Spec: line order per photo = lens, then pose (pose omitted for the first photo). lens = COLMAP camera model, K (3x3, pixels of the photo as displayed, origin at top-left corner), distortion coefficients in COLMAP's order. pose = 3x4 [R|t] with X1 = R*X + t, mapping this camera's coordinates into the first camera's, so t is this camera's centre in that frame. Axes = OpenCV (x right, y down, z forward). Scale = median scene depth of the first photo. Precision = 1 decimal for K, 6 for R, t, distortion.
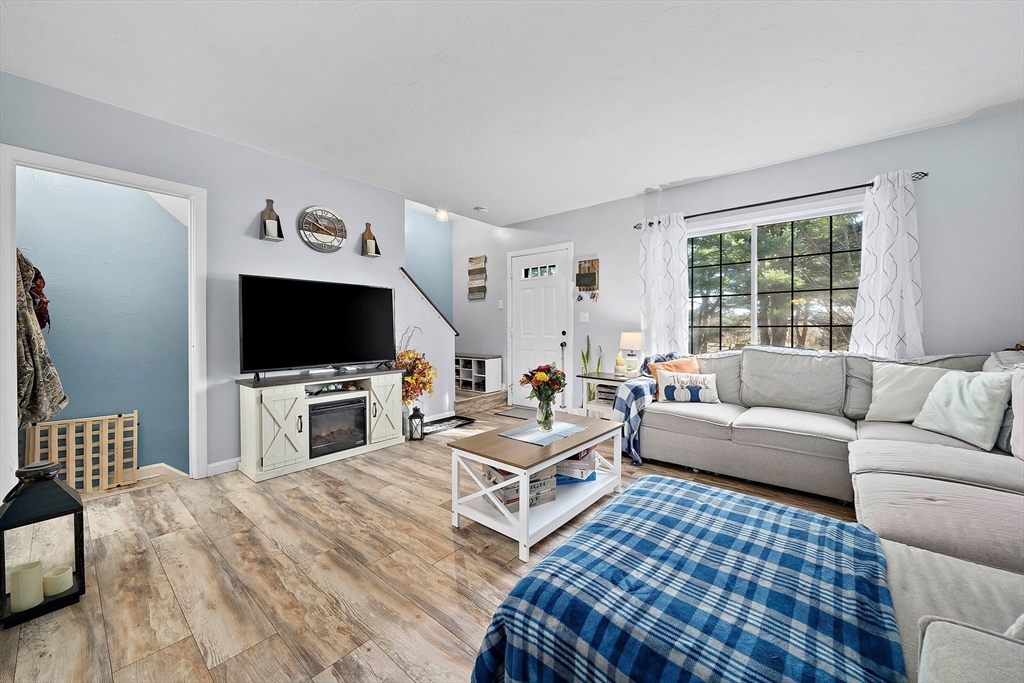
lens RADIAL K [[383.3, 0, 525.0], [0, 383.3, 331.7], [0, 0, 1]] dist [-0.000106, -0.000060]
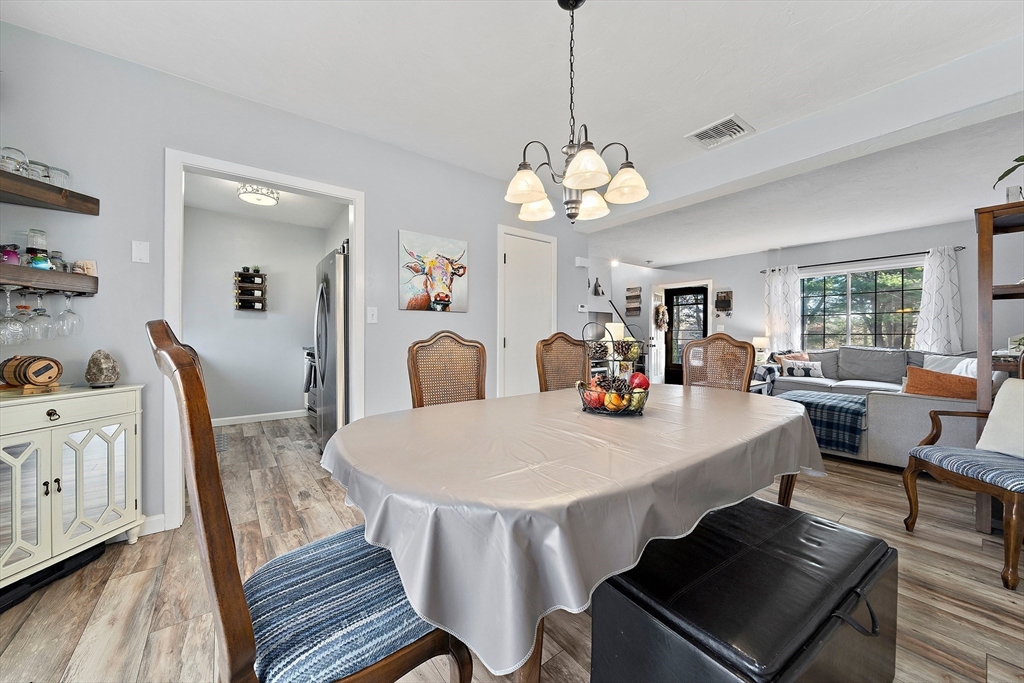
lens RADIAL K [[368.6, 0, 501.9], [0, 368.6, 337.1], [0, 0, 1]] dist [-0.000786, -0.000162]
pose [[0.970817, 0.005104, -0.239768, -0.473779], [-0.005687, 0.999982, -0.001741, 0.009694], [0.239755, 0.003054, 0.970829, -0.905757]]
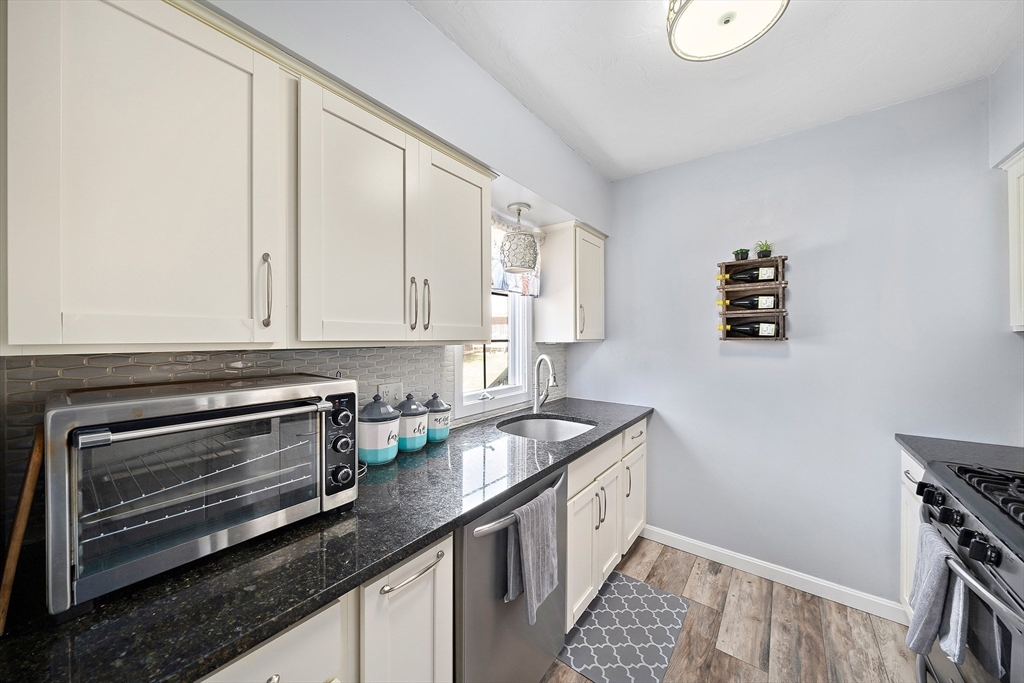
lens RADIAL K [[355.4, 0, 500.5], [0, 355.4, 339.7], [0, 0, 1]] dist [-0.001397, -0.000222]
pose [[0.014571, 0.004831, -0.999882, -1.051595], [-0.005604, 0.999973, 0.004750, -0.080785], [0.999878, 0.005534, 0.014598, -0.293870]]
